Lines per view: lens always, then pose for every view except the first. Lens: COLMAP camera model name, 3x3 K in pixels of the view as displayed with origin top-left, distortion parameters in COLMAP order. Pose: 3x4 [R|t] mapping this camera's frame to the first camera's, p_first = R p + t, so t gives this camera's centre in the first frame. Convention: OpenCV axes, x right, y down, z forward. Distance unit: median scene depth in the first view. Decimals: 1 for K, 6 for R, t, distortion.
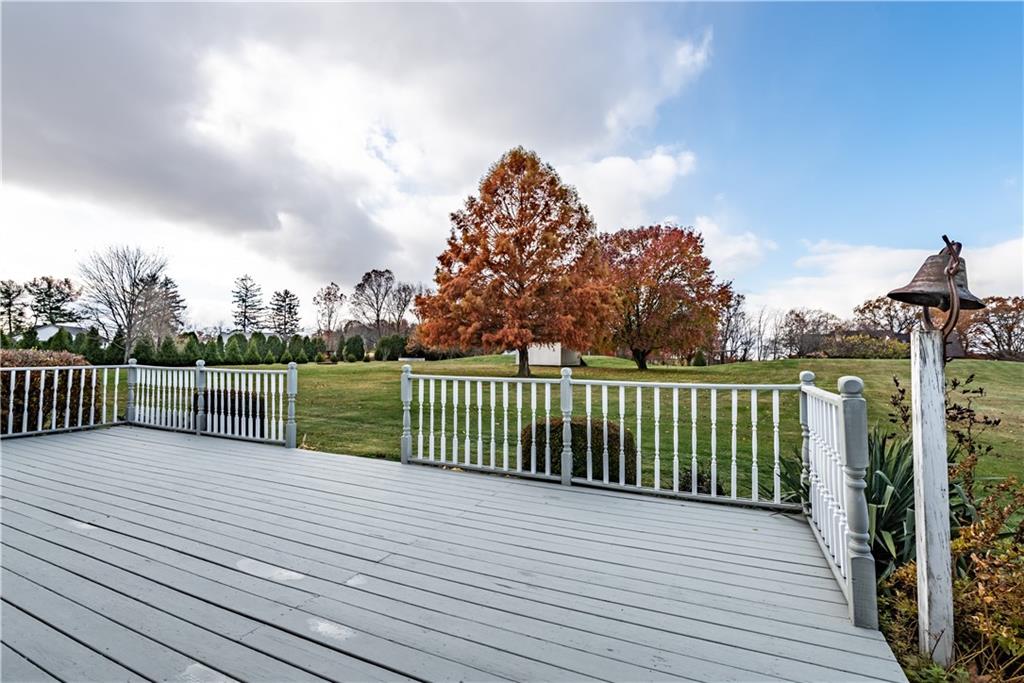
lens RADIAL K [[455.2, 0, 502.4], [0, 455.2, 321.6], [0, 0, 1]] dist [-0.015636, 0.000124]
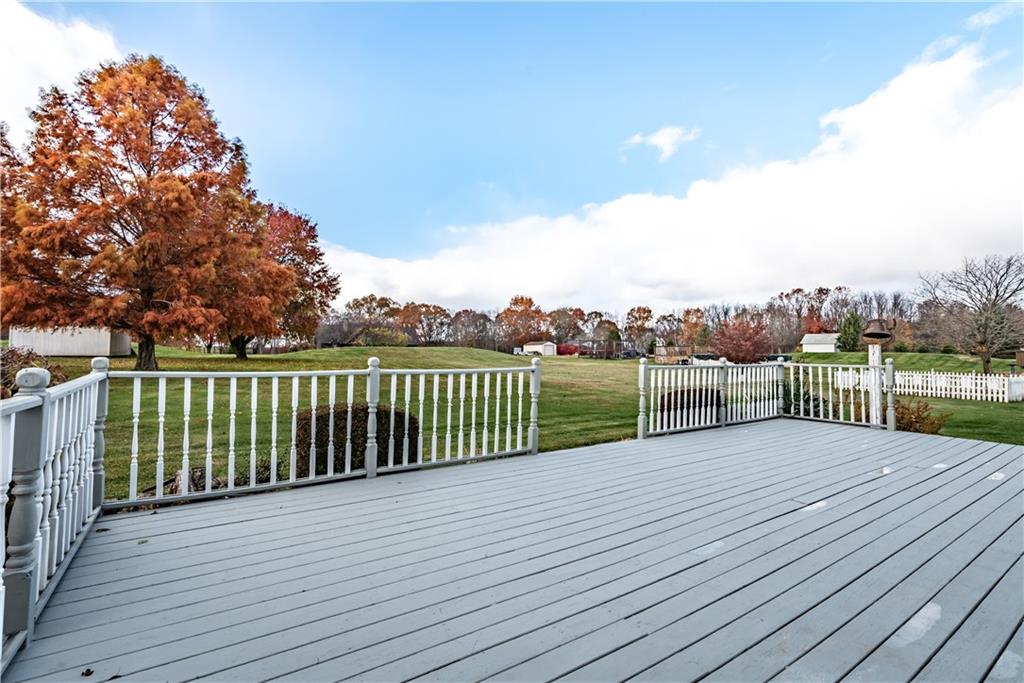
lens RADIAL K [[455.2, 0, 502.4], [0, 455.2, 321.6], [0, 0, 1]] dist [-0.015636, 0.000124]
pose [[0.531126, 0.048276, 0.845917, -0.494060], [-0.072958, 0.997273, -0.011106, 0.013720], [-0.844146, -0.055818, 0.533200, 0.232373]]
